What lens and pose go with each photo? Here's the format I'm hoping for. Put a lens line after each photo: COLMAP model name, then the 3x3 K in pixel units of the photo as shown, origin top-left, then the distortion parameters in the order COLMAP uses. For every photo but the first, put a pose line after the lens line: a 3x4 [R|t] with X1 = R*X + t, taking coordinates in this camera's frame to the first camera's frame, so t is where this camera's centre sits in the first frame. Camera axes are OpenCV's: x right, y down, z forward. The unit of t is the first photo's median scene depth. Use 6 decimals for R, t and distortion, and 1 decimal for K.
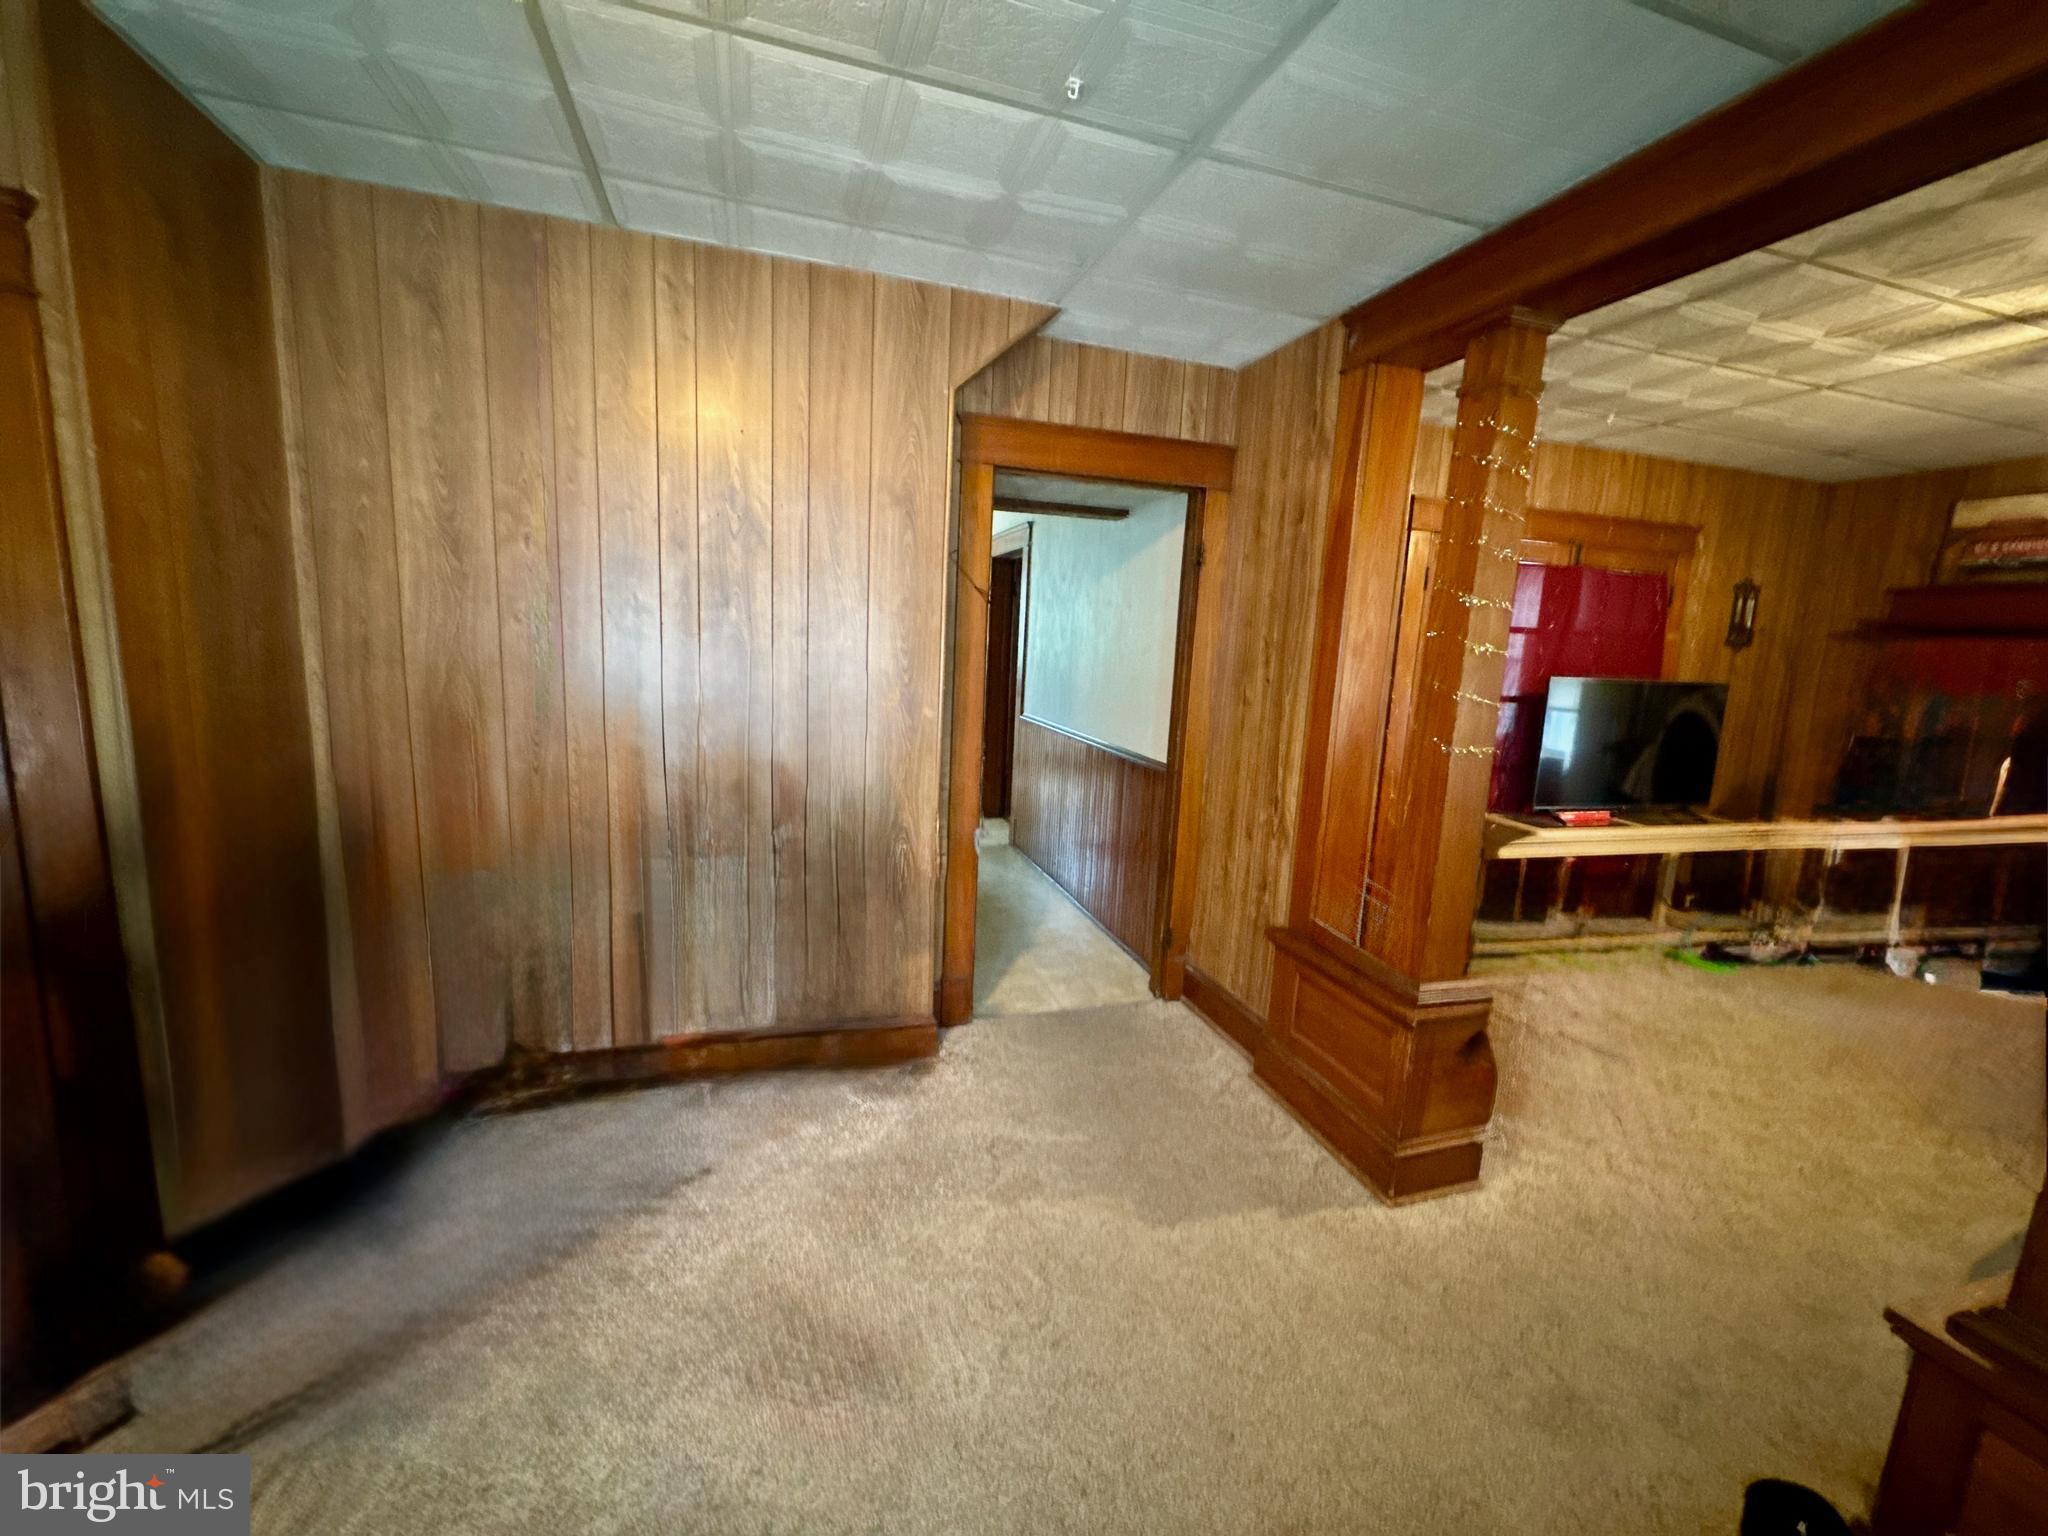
lens RADIAL K [[813.6, 0, 1015.7], [0, 813.6, 756.7], [0, 0, 1]] dist [-0.014782, 0.000184]
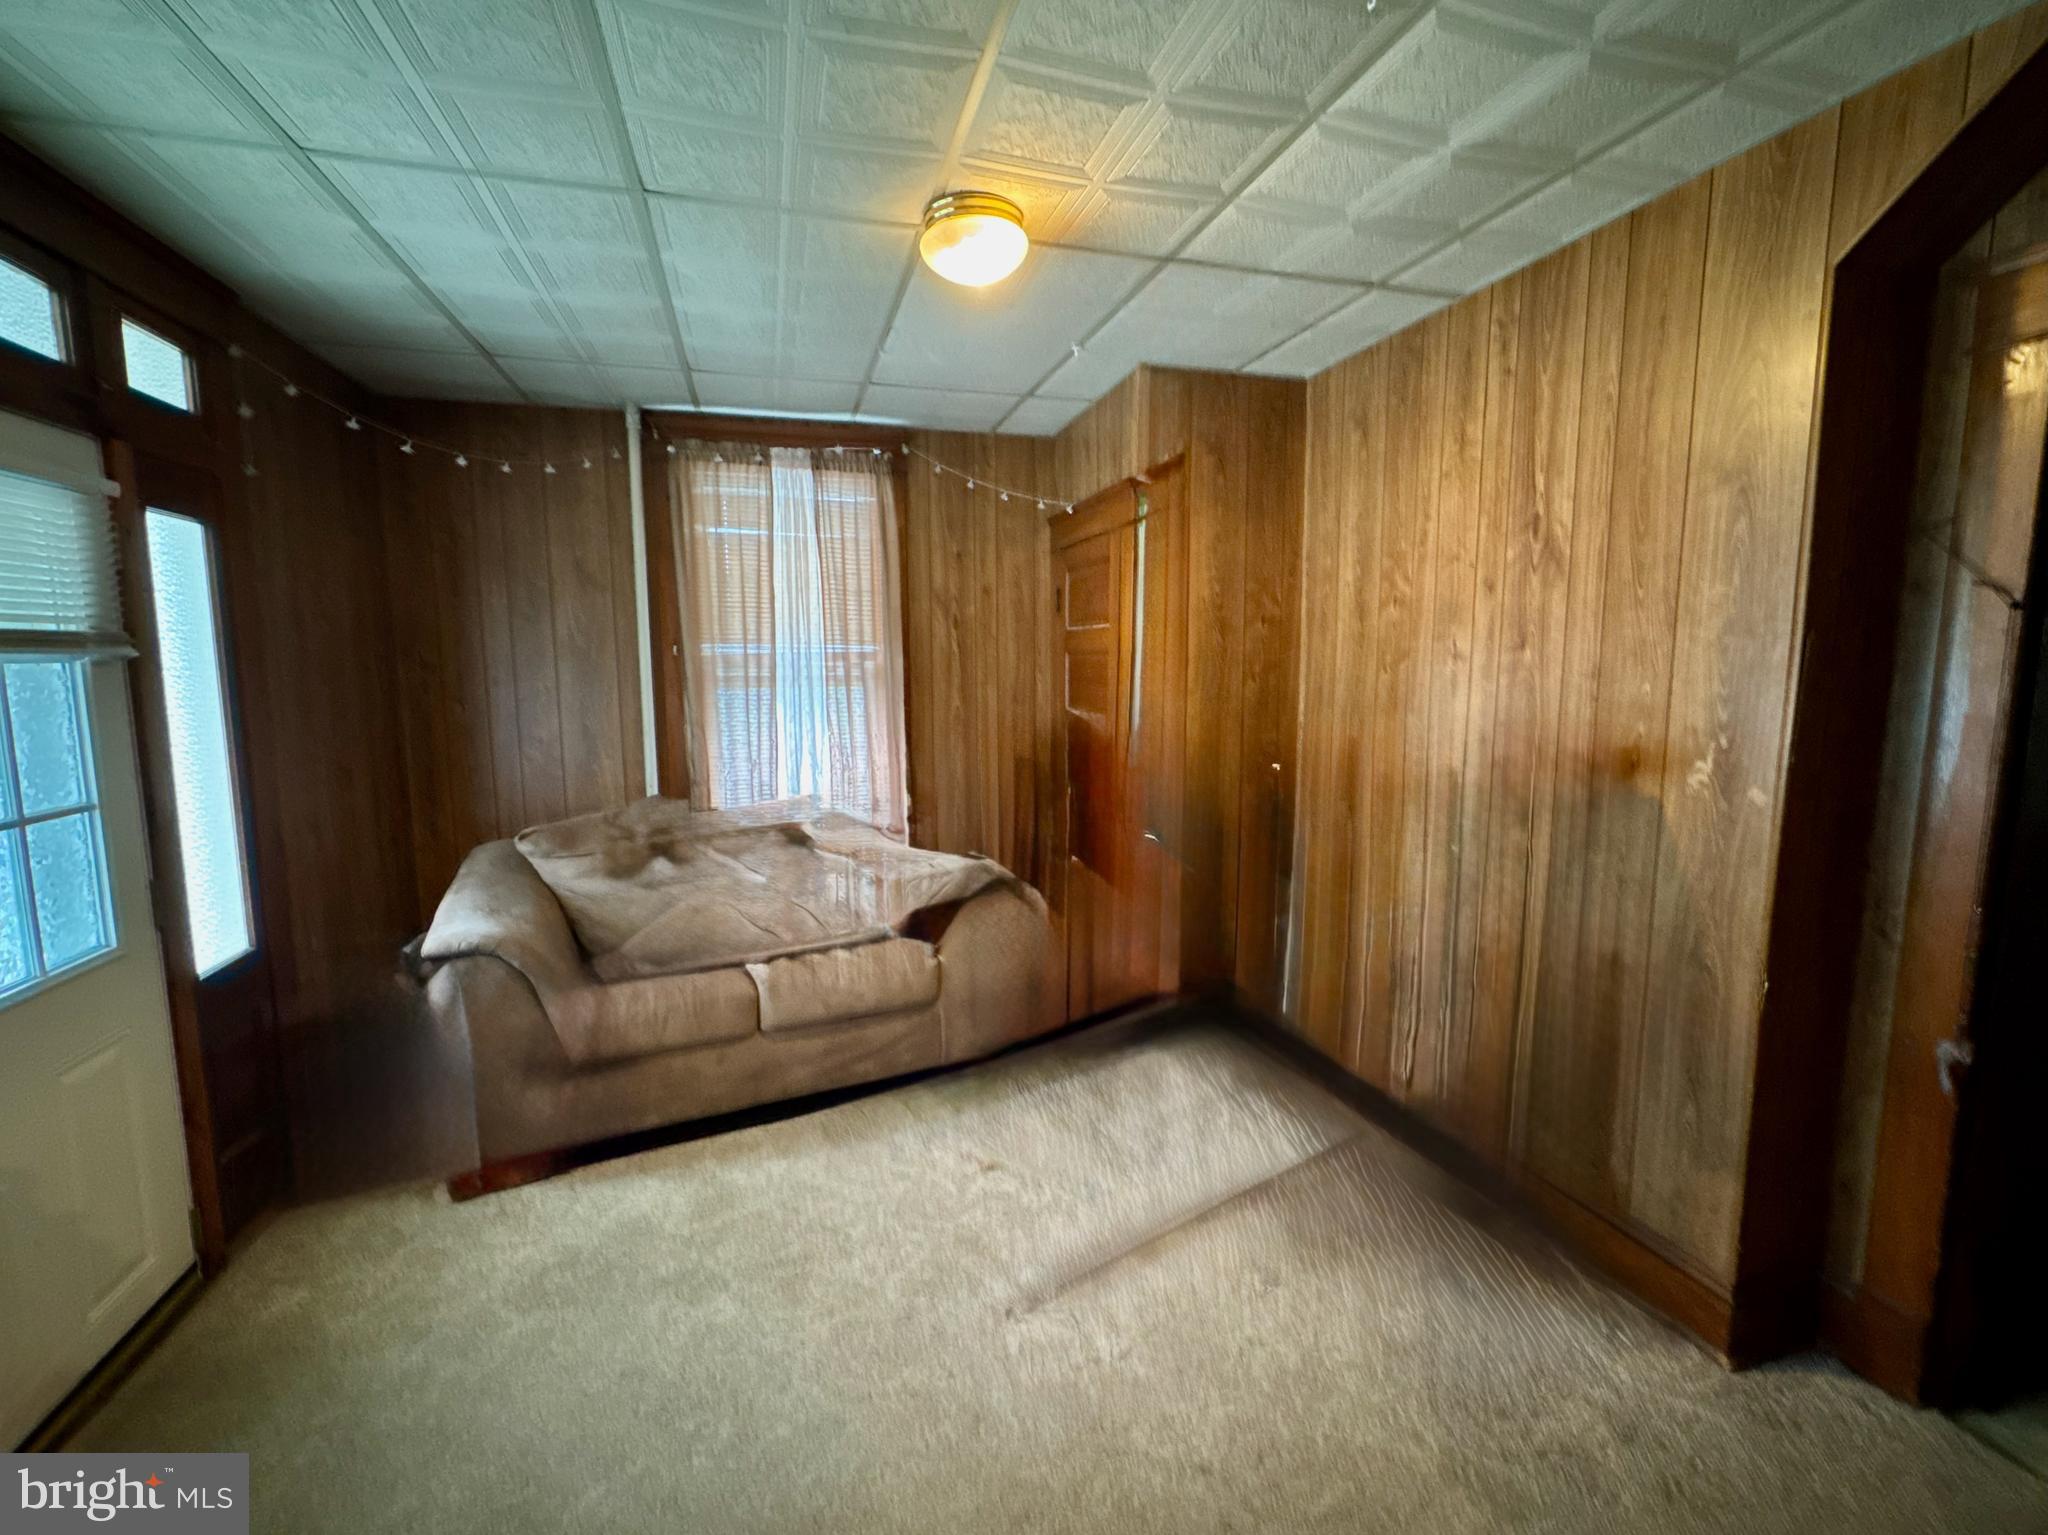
lens RADIAL K [[813.6, 0, 1014.2], [0, 813.6, 760.4], [0, 0, 1]] dist [-0.014782, 0.000184]
pose [[-0.028923, 0.080095, -0.996368, 0.573553], [-0.151600, 0.984903, 0.083574, -0.052302], [0.988019, 0.153466, -0.016344, 0.483059]]
